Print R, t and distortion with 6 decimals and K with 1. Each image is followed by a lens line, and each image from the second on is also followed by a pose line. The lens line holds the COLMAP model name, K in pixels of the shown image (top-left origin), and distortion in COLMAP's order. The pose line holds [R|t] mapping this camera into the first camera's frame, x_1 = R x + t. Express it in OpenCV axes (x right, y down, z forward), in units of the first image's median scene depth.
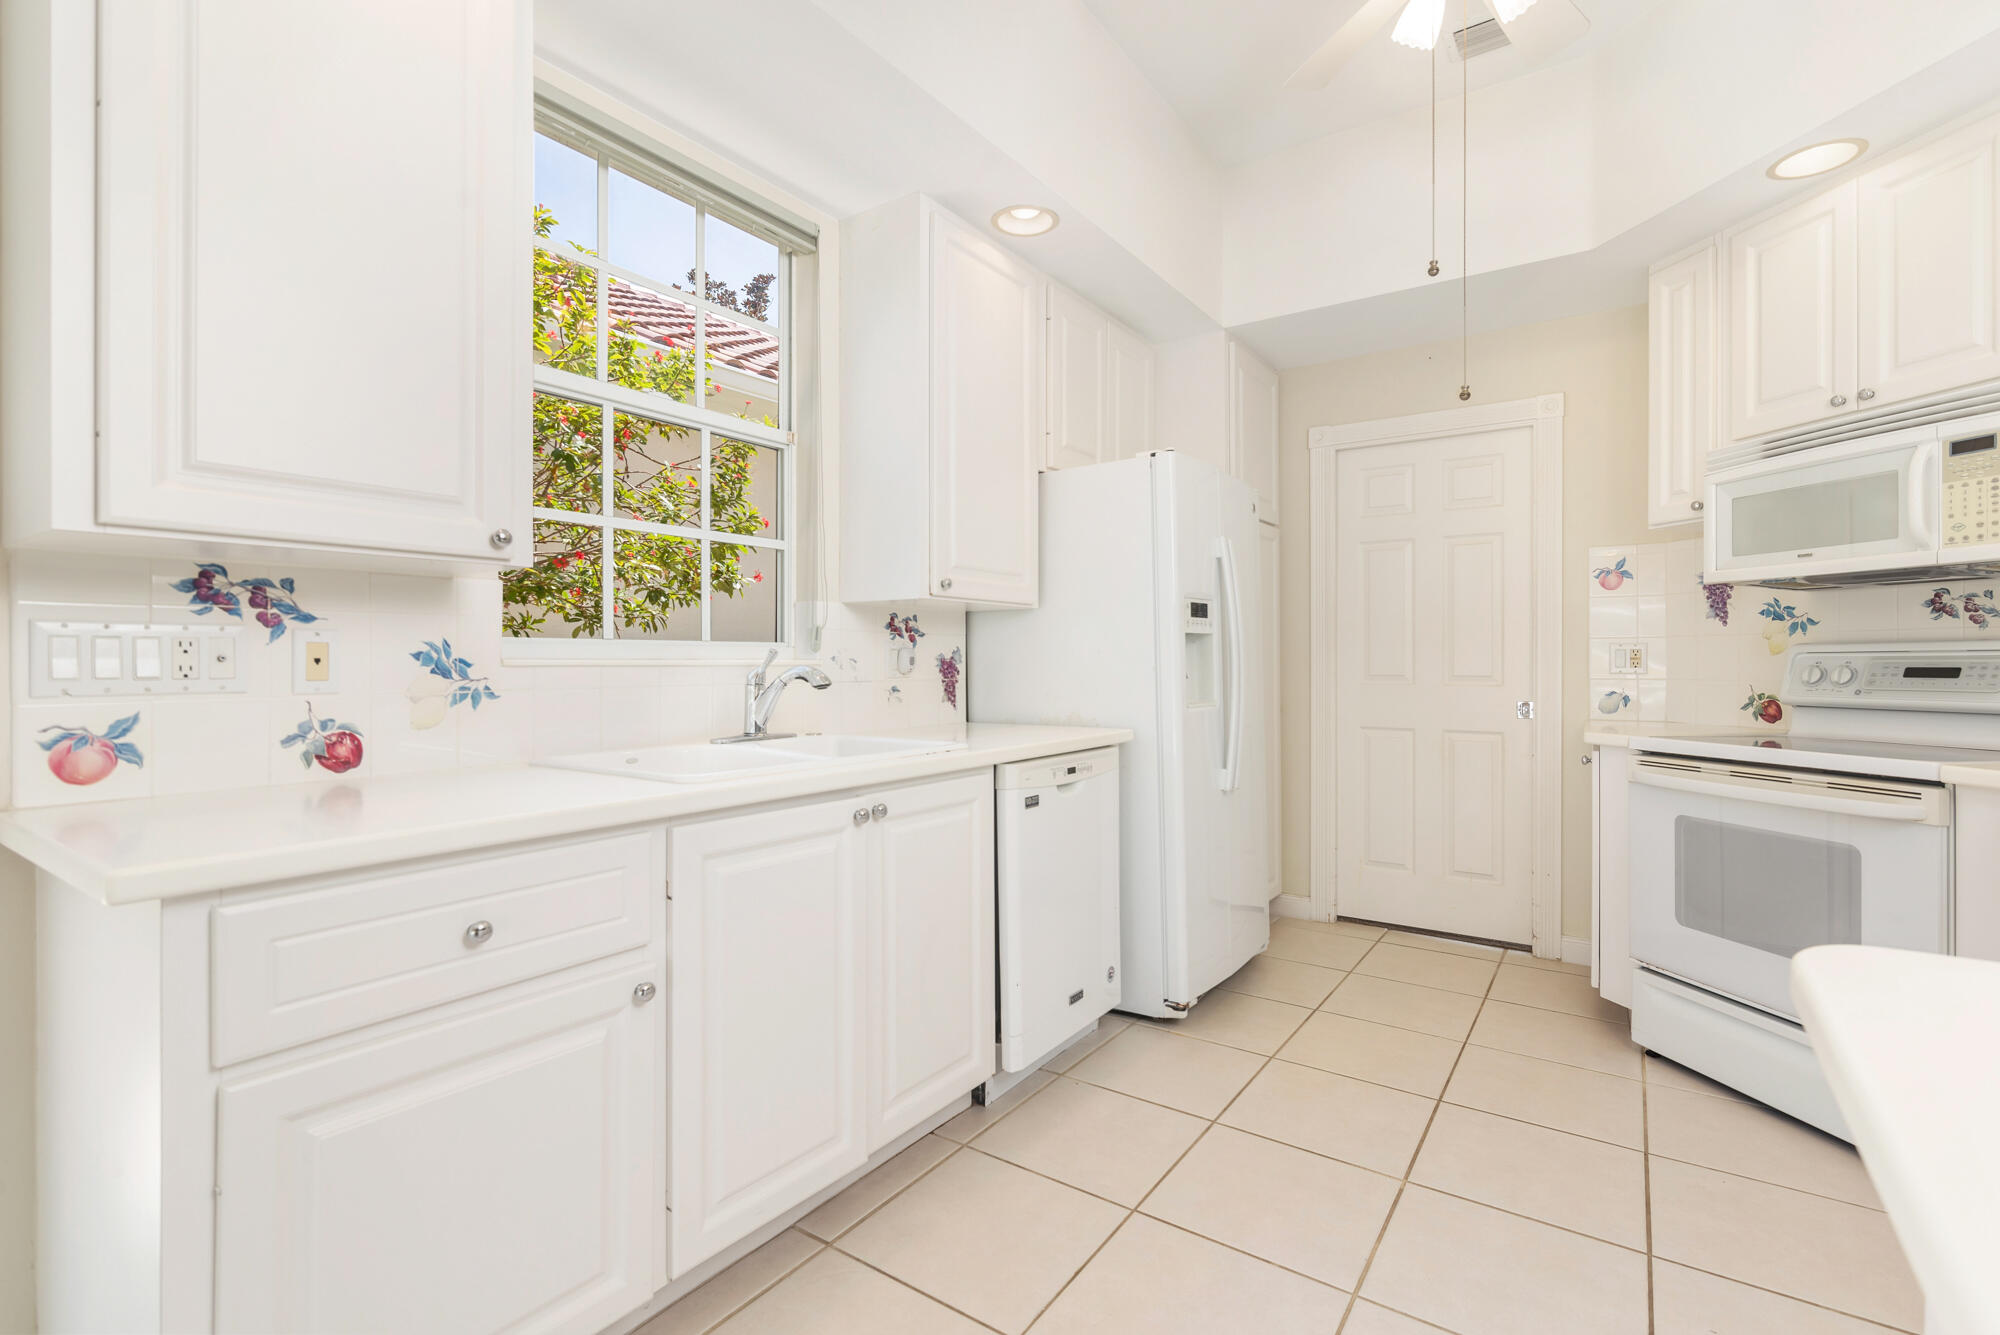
lens RADIAL K [[919.3, 0, 1004.9], [0, 919.3, 662.4], [0, 0, 1]] dist [-0.002458, -0.000442]
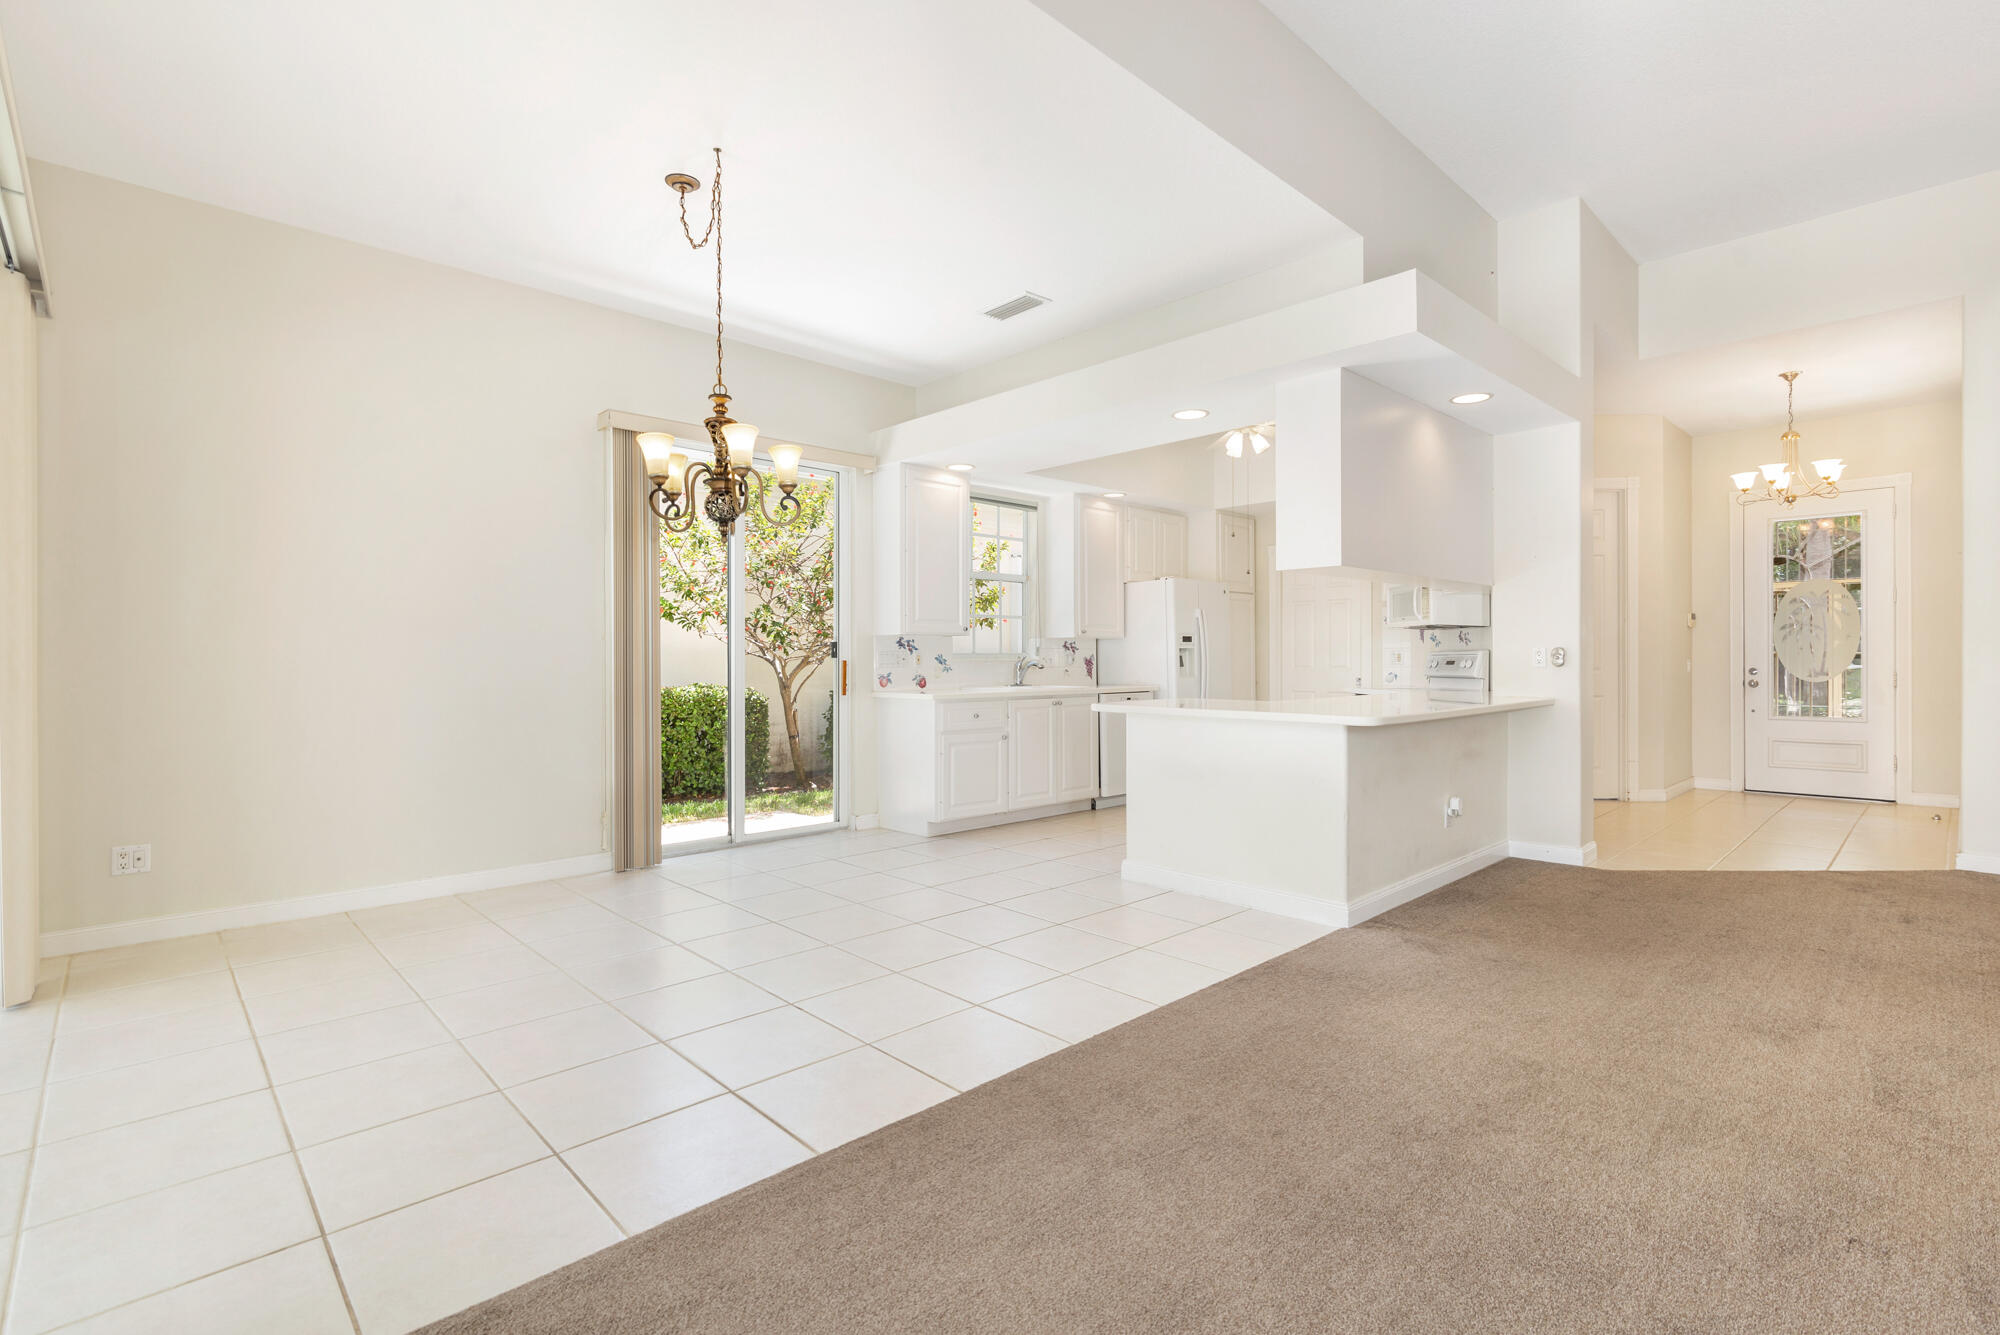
lens RADIAL K [[919.3, 0, 1002.5], [0, 919.3, 661.2], [0, 0, 1]] dist [-0.002458, -0.000442]
pose [[0.978769, -0.002155, -0.204956, 0.237290], [0.002043, 0.999998, -0.000759, 0.004406], [0.204957, 0.000324, 0.978771, -1.595674]]
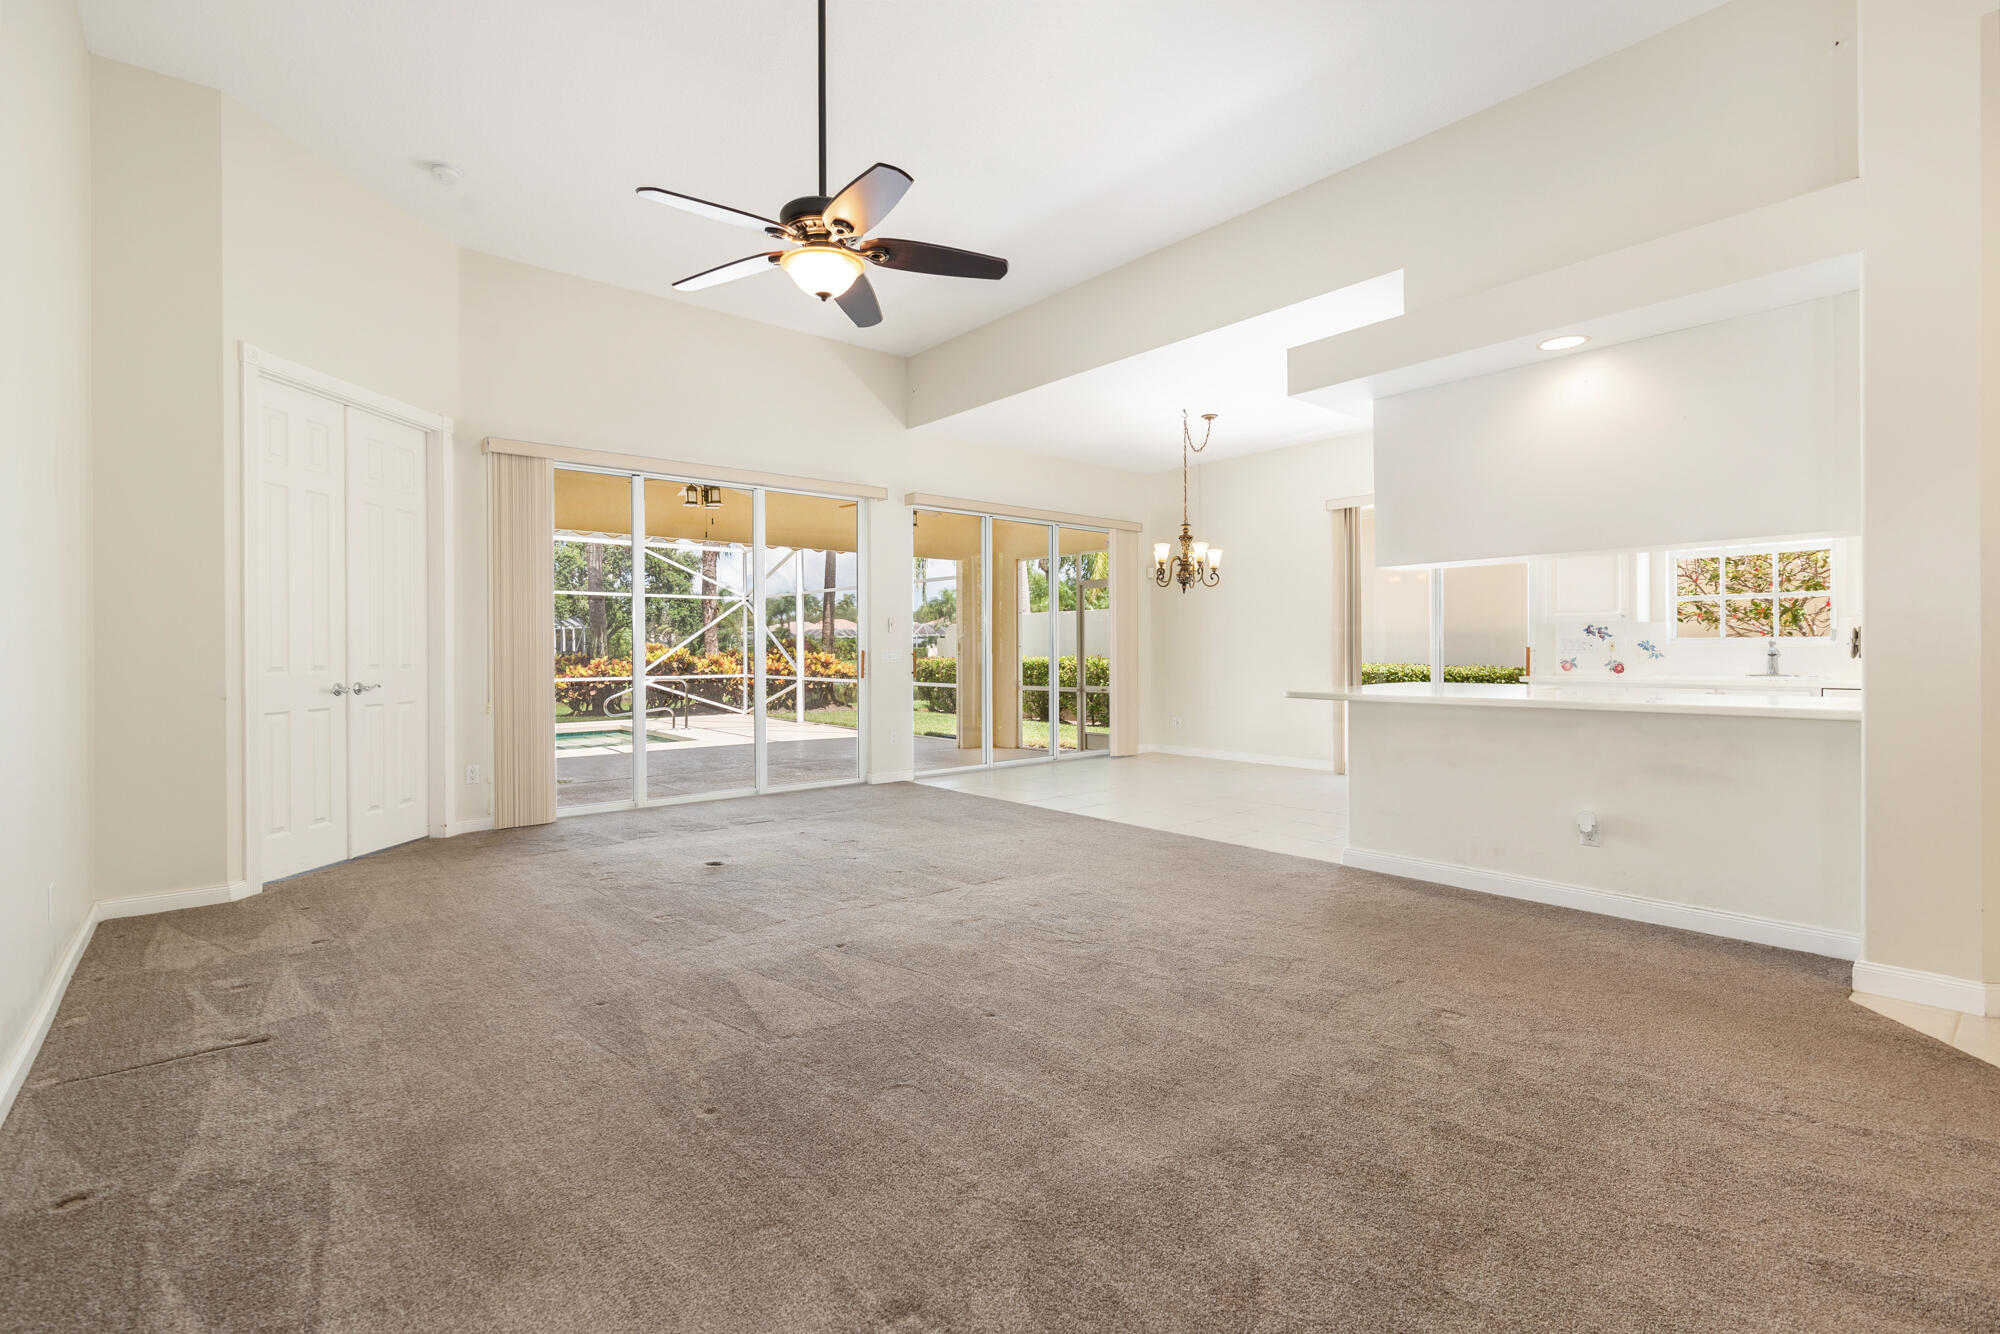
lens RADIAL K [[919.3, 0, 1005.0], [0, 919.3, 656.5], [0, 0, 1]] dist [-0.002458, -0.000442]
pose [[-0.263936, 0.007889, -0.964508, 2.239401], [0.003381, 0.999968, 0.007254, 0.003723], [0.964534, -0.001346, -0.263955, -0.306073]]
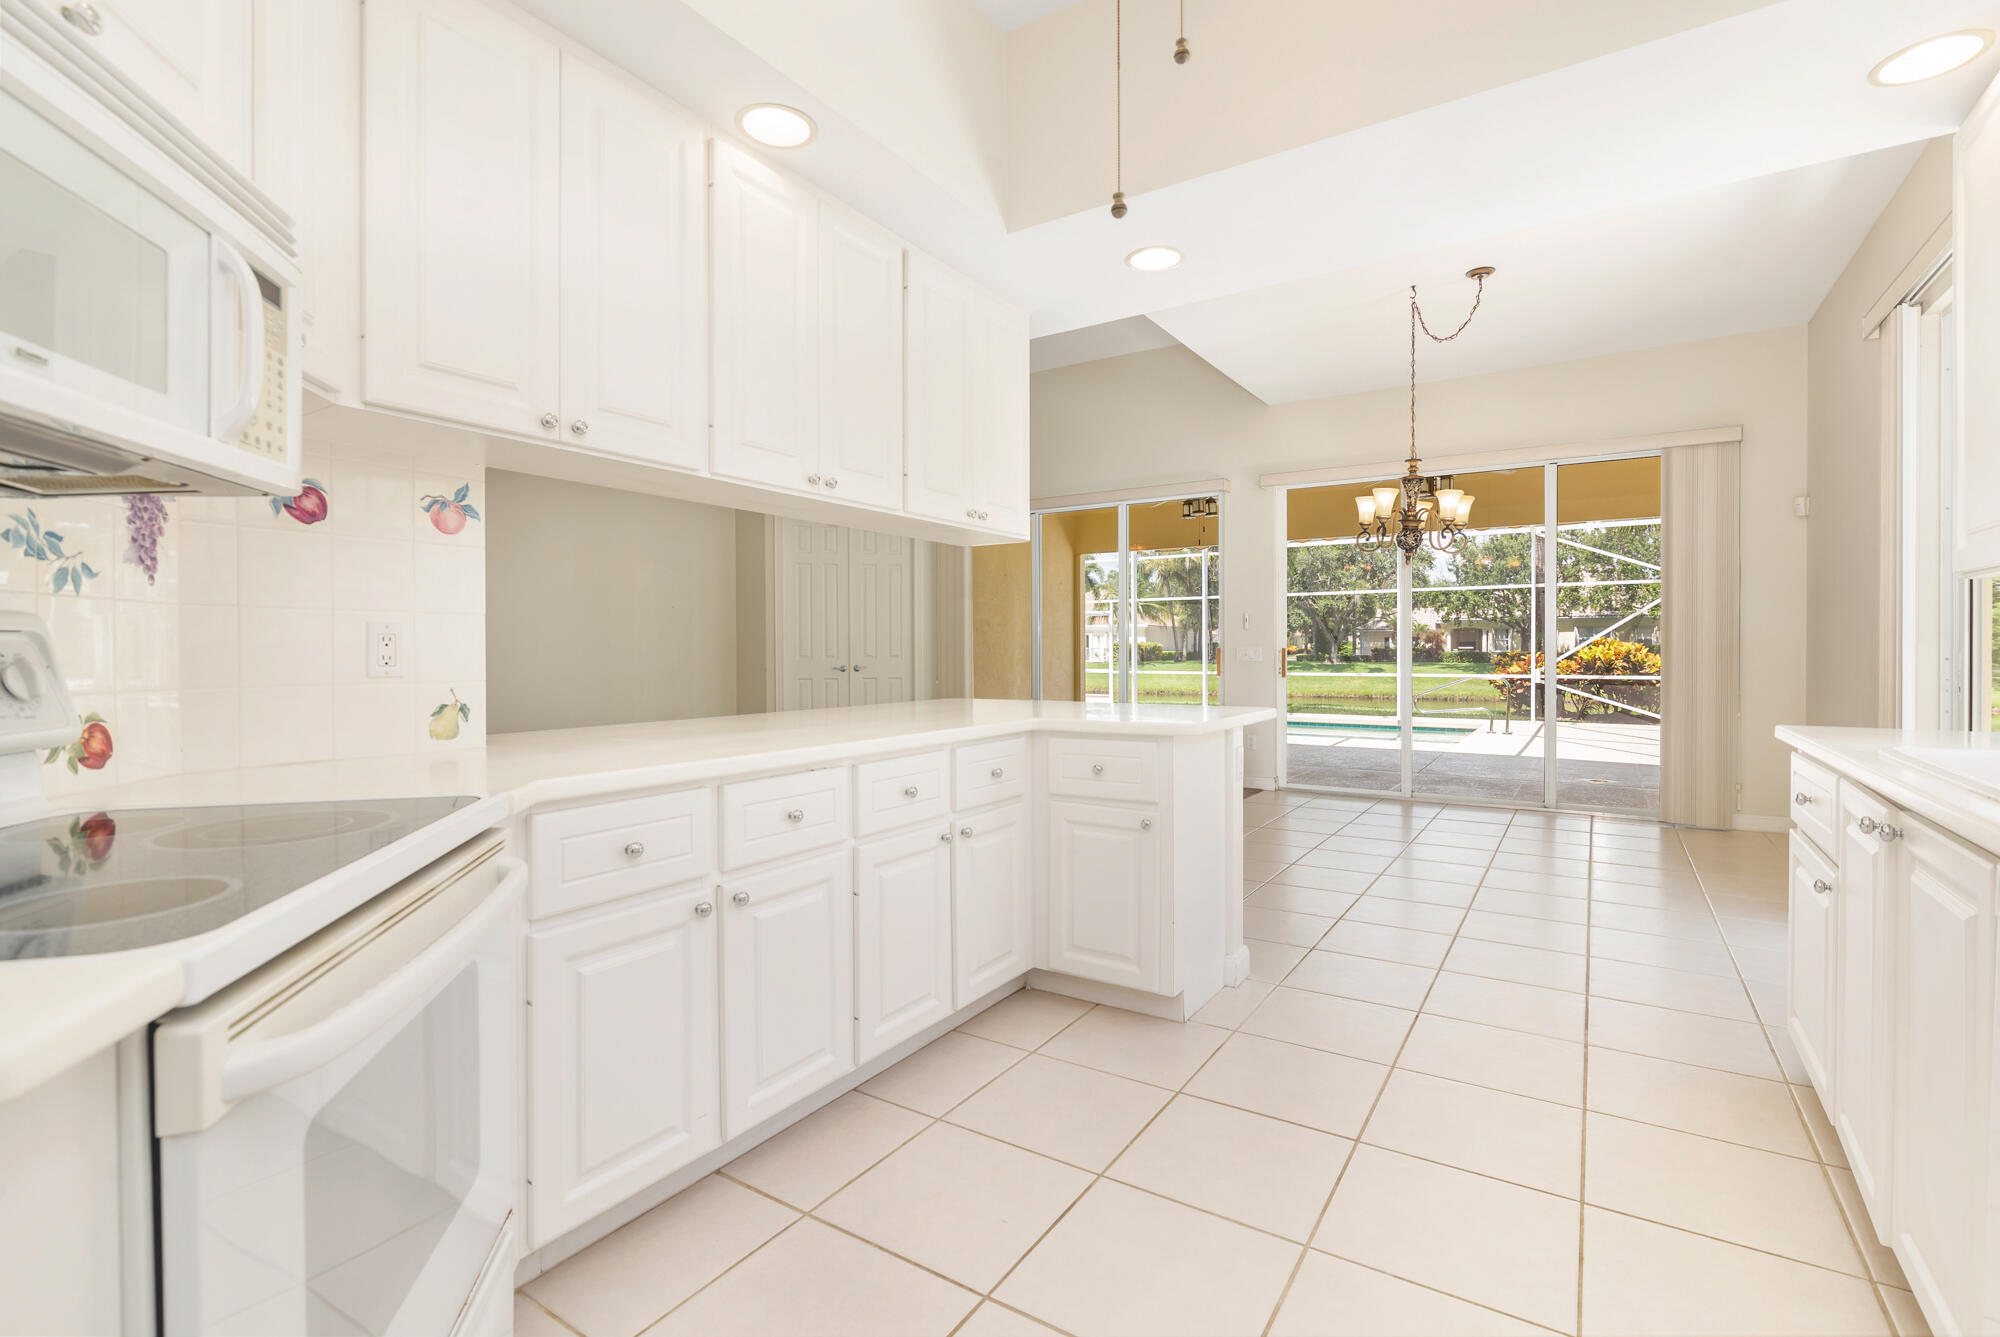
lens RADIAL K [[919.3, 0, 998.1], [0, 919.3, 657.2], [0, 0, 1]] dist [-0.002458, -0.000442]
pose [[-0.999962, 0.002804, -0.008286, 0.409739], [0.002727, 0.999954, 0.009231, 0.006532], [0.008312, 0.009208, -0.999923, 1.204694]]
